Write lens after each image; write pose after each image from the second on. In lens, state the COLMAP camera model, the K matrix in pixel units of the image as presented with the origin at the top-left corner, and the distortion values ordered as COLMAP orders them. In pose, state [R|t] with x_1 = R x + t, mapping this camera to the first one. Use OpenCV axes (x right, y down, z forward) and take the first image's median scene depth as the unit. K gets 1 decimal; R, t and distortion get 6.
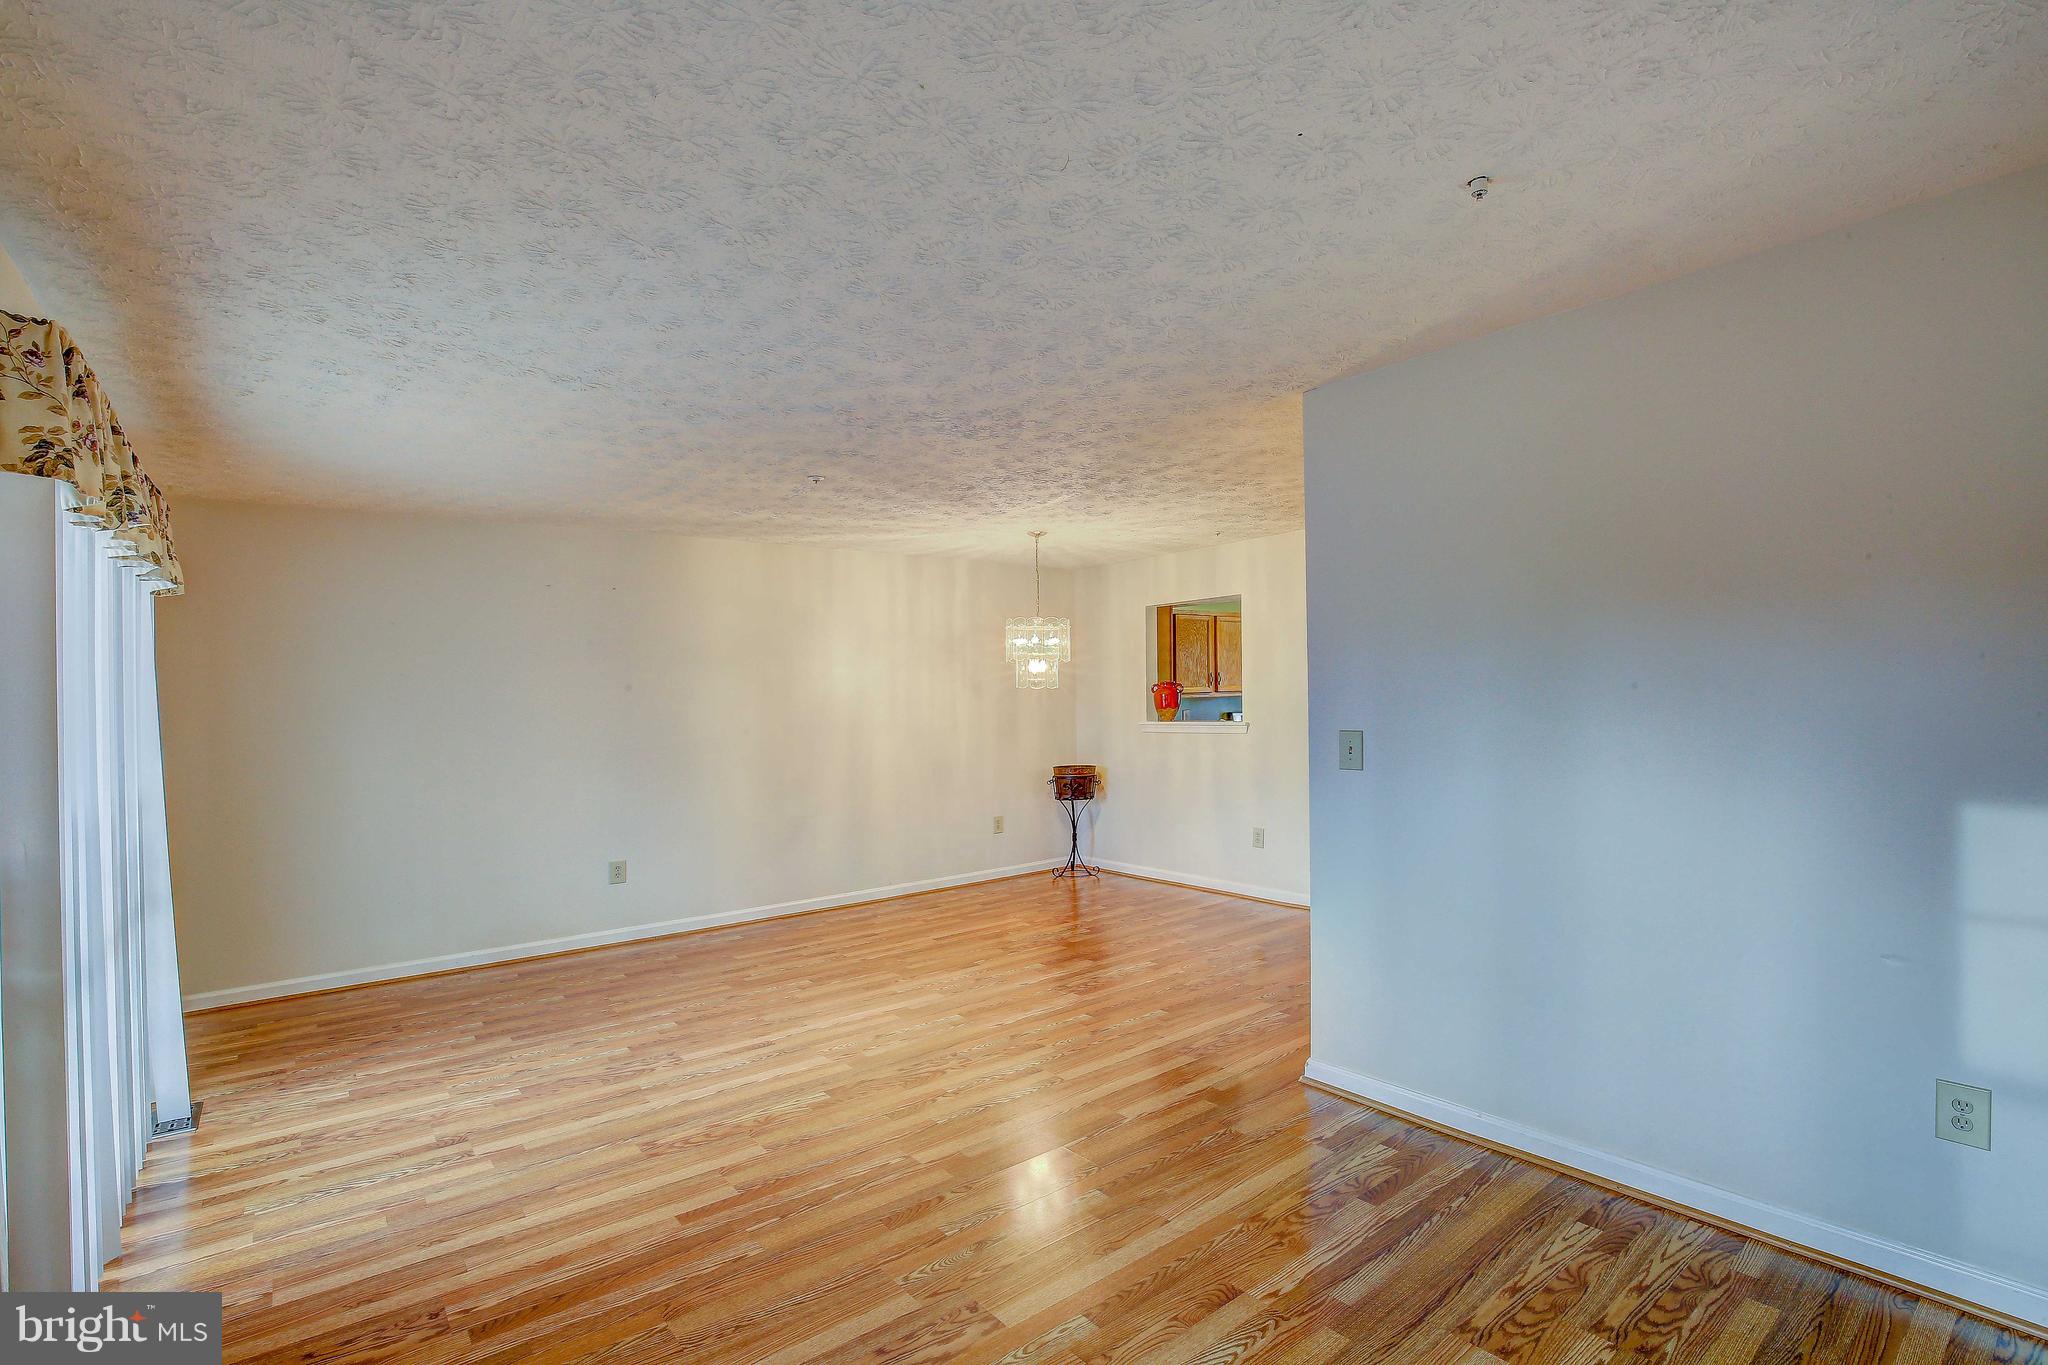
lens RADIAL K [[943.5, 0, 1046.0], [0, 943.5, 668.7], [0, 0, 1]] dist [-0.037278, 0.007966]
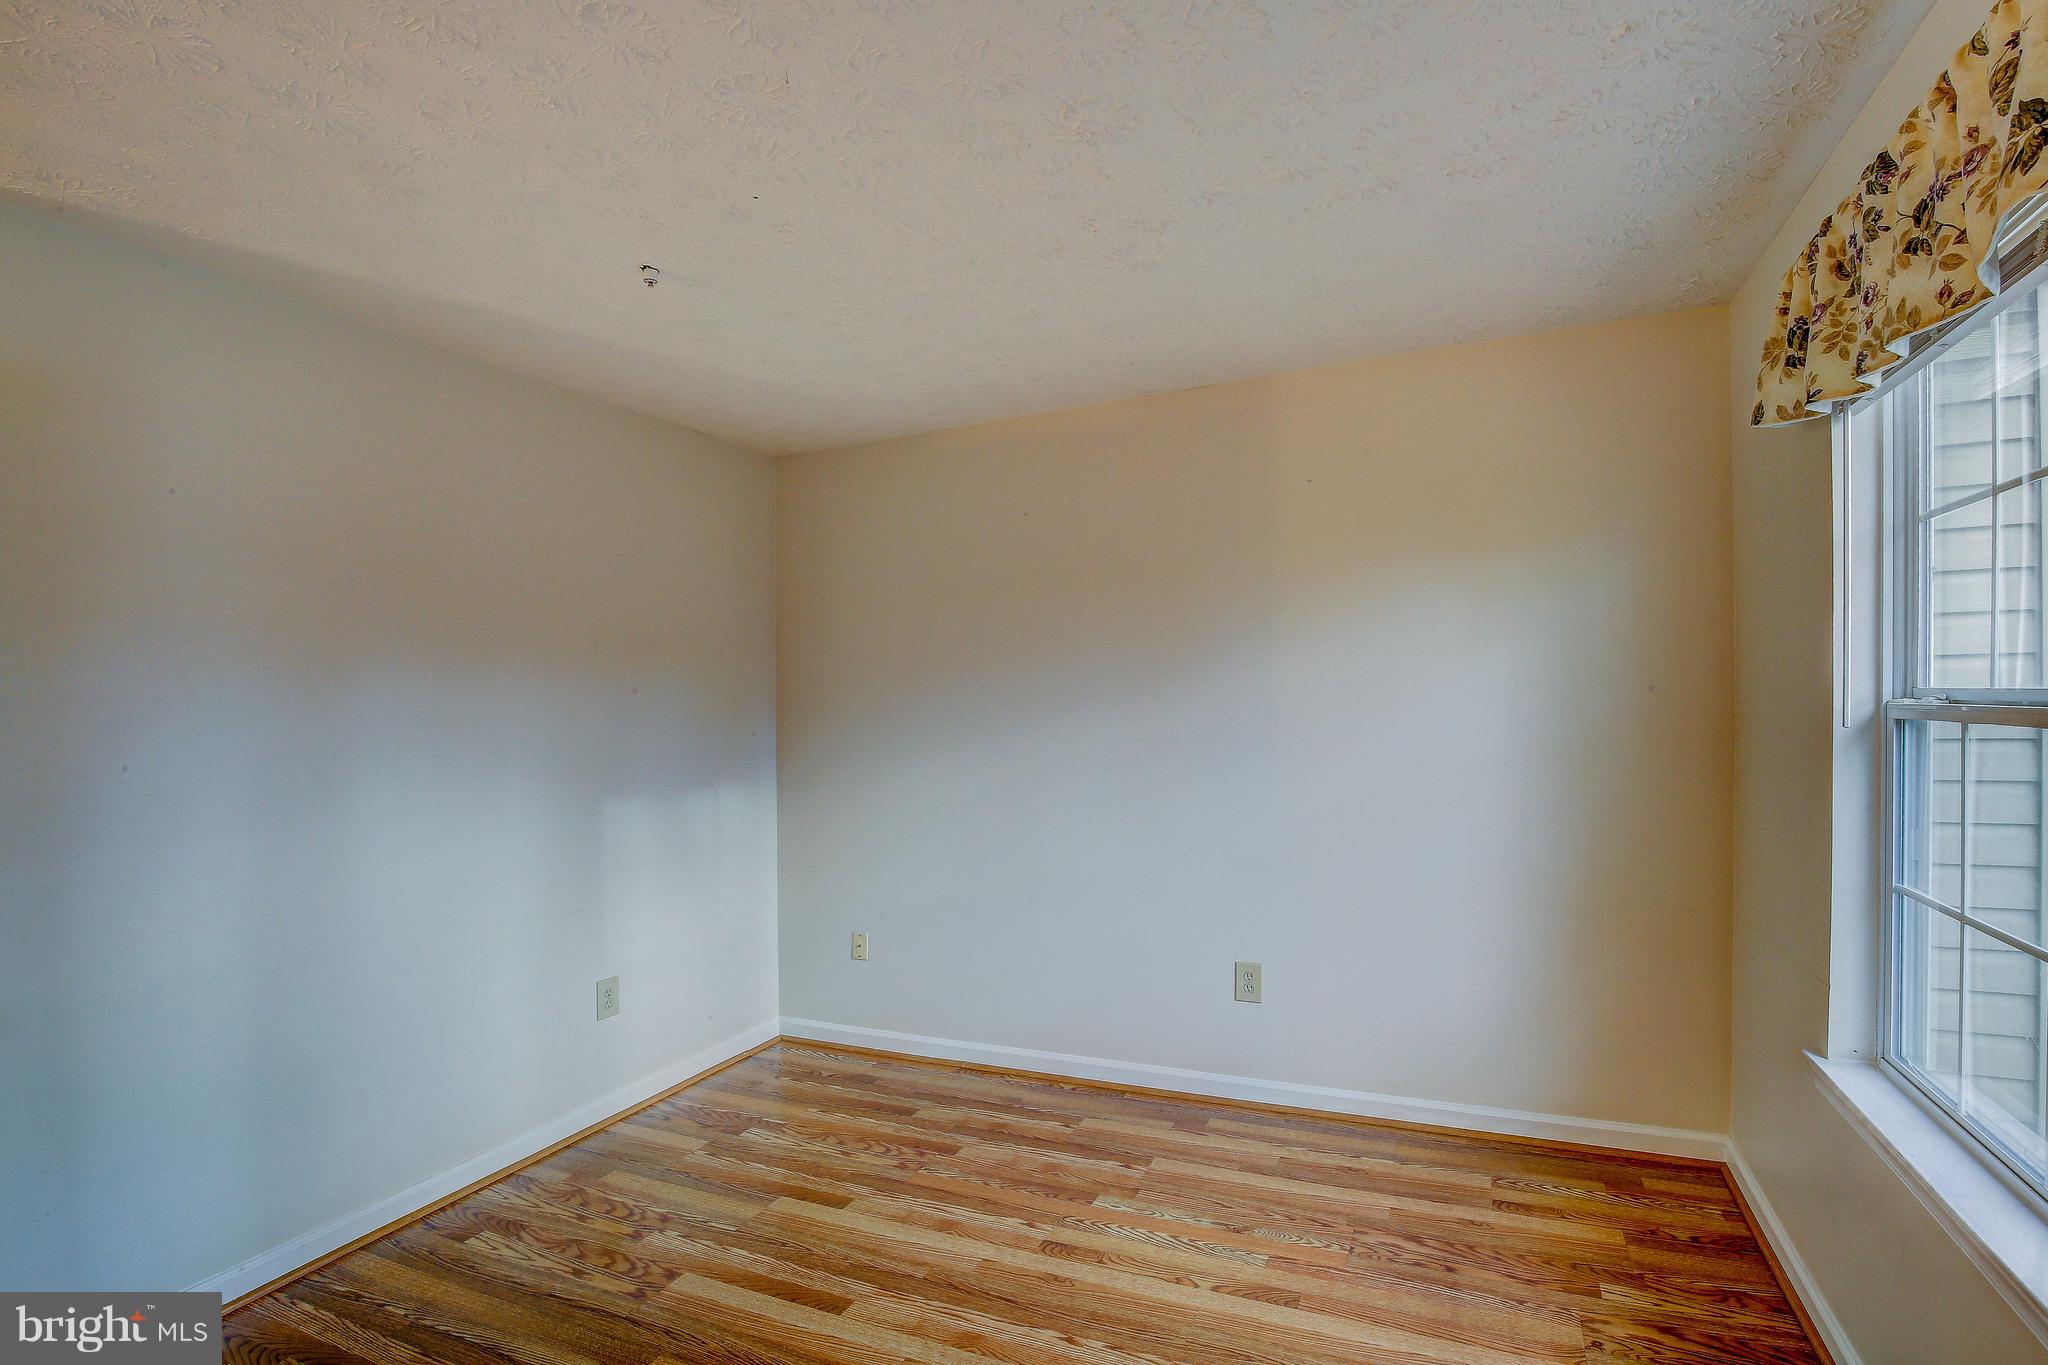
lens RADIAL K [[943.5, 0, 1056.6], [0, 943.5, 718.9], [0, 0, 1]] dist [-0.037278, 0.007966]
pose [[-0.447986, 0.020607, 0.893803, -0.458867], [0.006331, 0.999782, -0.019877, 0.031320], [-0.894018, -0.003246, -0.448019, 0.622659]]
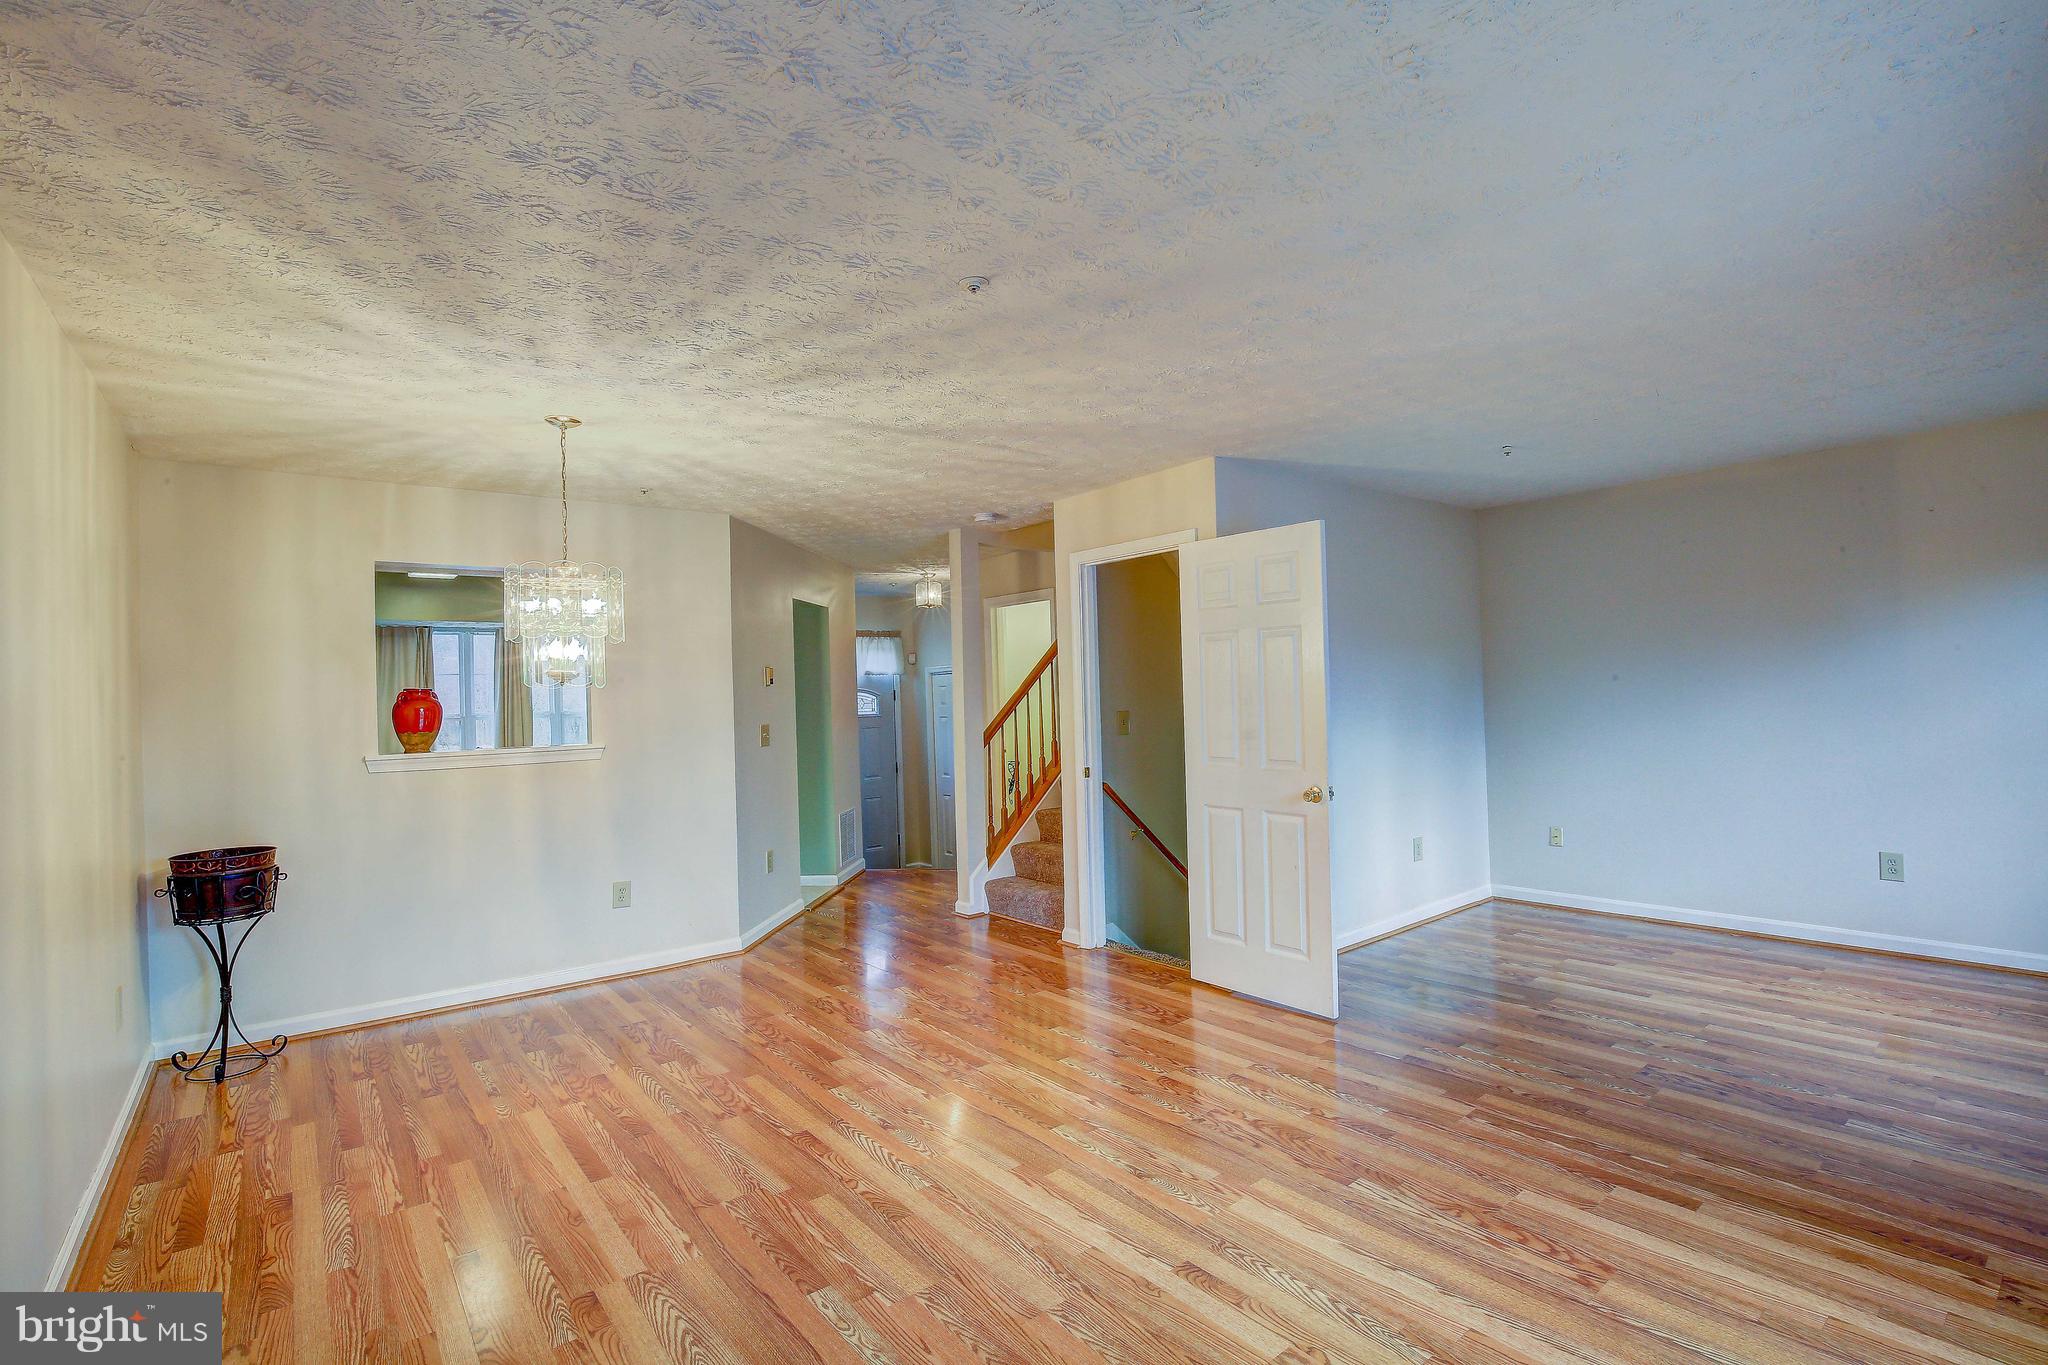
lens RADIAL K [[943.5, 0, 1027.8], [0, 943.5, 674.3], [0, 0, 1]] dist [-0.037278, 0.007966]
pose [[0.001251, 0.050586, 0.998719, -1.027148], [-0.001775, 0.998718, -0.050584, 0.072625], [-0.999998, -0.001709, 0.001339, 1.268053]]
